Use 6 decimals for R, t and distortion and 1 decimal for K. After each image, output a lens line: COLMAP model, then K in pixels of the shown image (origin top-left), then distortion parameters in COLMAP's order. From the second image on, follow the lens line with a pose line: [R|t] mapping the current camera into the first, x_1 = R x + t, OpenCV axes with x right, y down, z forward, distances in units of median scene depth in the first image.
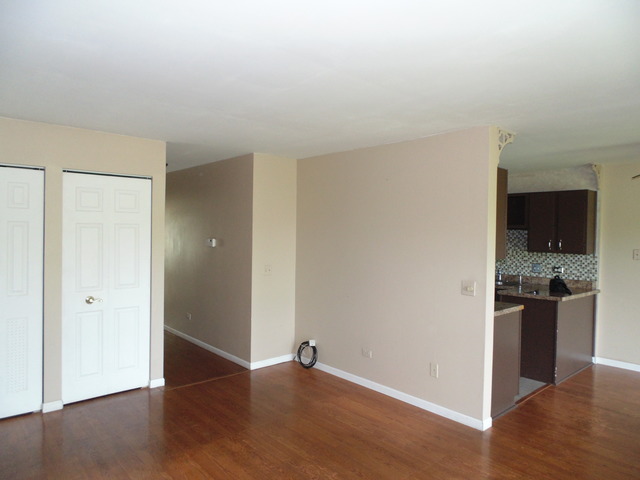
lens RADIAL K [[428.5, 0, 320.6], [0, 428.5, 240.6], [0, 0, 1]] dist [-0.005448, -0.001913]
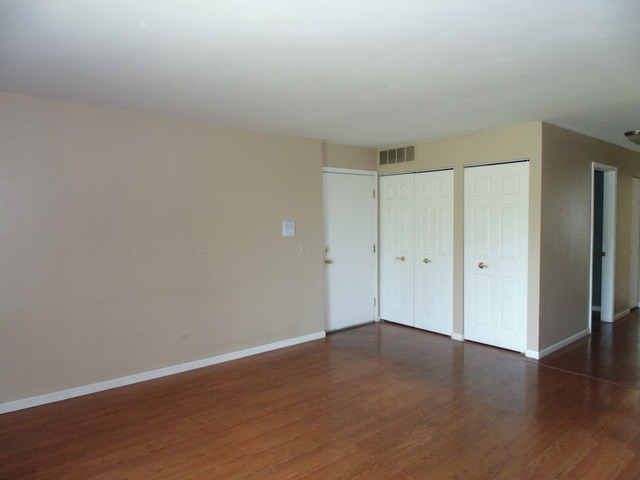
lens RADIAL K [[428.5, 0, 320.3], [0, 428.5, 239.9], [0, 0, 1]] dist [-0.005448, -0.001913]
pose [[-0.032254, 0.042133, -0.998591, 0.746502], [-0.006347, 0.999082, 0.042359, 0.012324], [0.999460, 0.007704, -0.031957, 0.565269]]
